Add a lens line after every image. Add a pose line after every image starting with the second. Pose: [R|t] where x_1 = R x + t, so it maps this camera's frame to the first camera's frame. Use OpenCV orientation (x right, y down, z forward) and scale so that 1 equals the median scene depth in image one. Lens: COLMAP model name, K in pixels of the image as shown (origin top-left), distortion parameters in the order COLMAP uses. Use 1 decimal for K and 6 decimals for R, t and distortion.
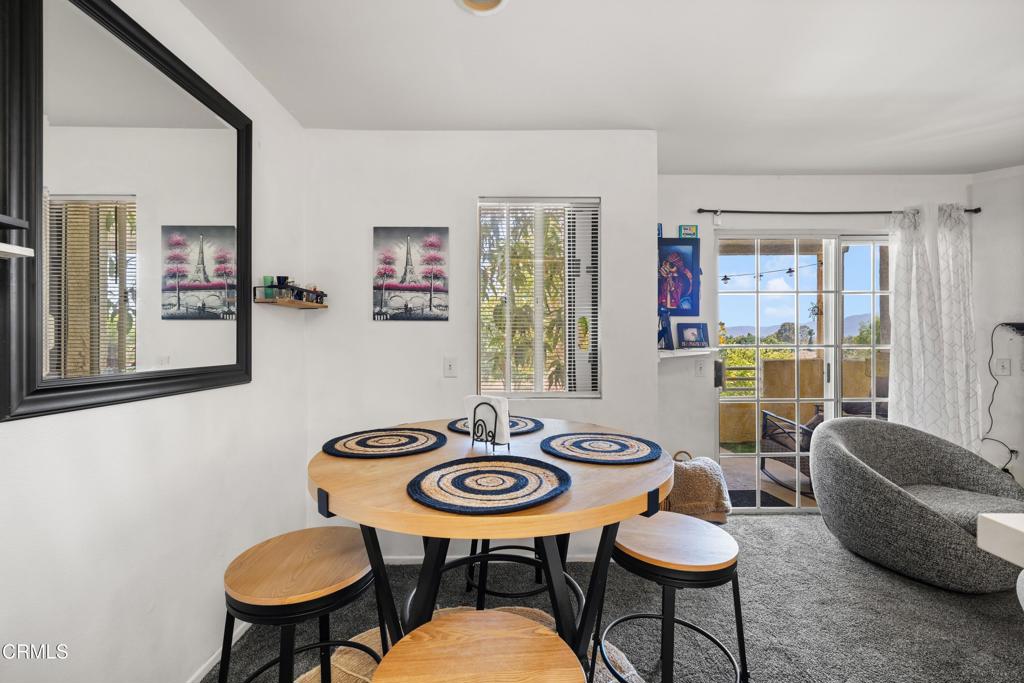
lens RADIAL K [[441.5, 0, 519.0], [0, 441.5, 338.7], [0, 0, 1]] dist [0.013281, 0.000638]
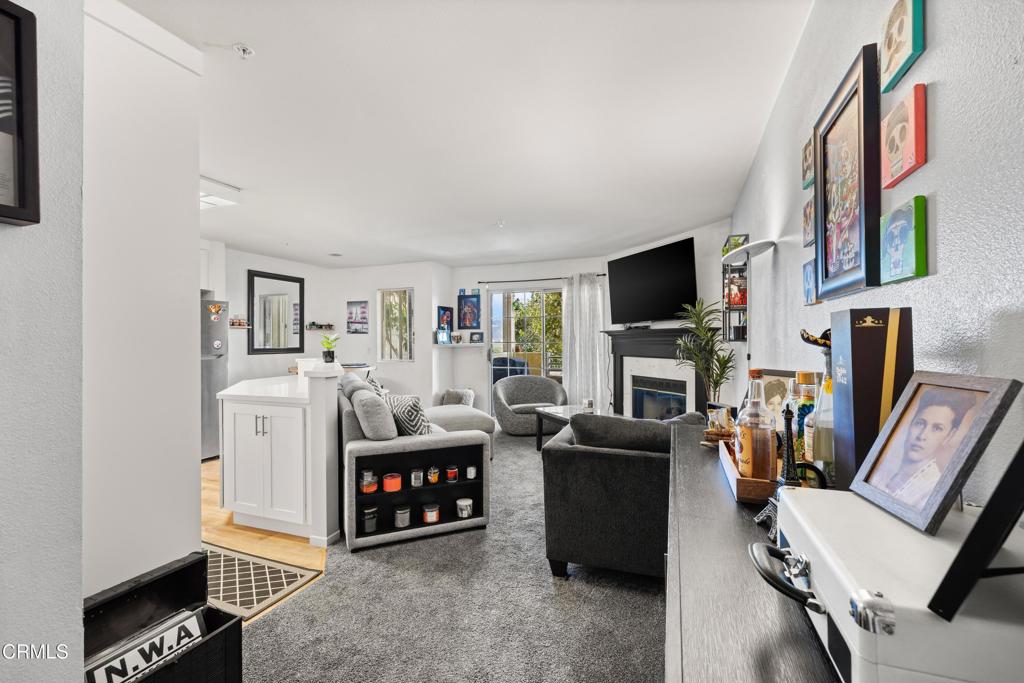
lens RADIAL K [[441.5, 0, 511.0], [0, 441.5, 338.2], [0, 0, 1]] dist [0.013281, 0.000638]
pose [[0.920935, -0.005572, -0.389676, 1.787123], [0.006197, 0.999981, 0.000345, -0.006963], [0.389667, -0.002732, 0.920952, -1.249719]]
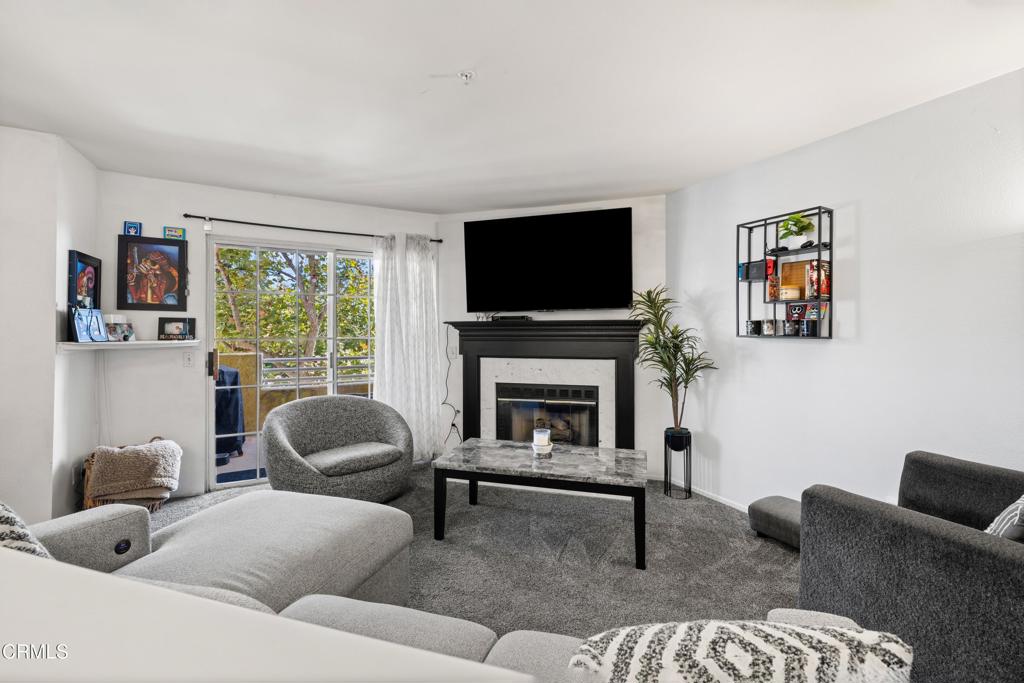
lens RADIAL K [[441.5, 0, 526.5], [0, 441.5, 326.4], [0, 0, 1]] dist [0.013281, 0.000638]
pose [[0.891484, 0.008275, 0.452976, 0.829284], [-0.004278, 0.999942, -0.009848, -0.008863], [-0.453031, 0.006842, 0.891468, -0.452719]]
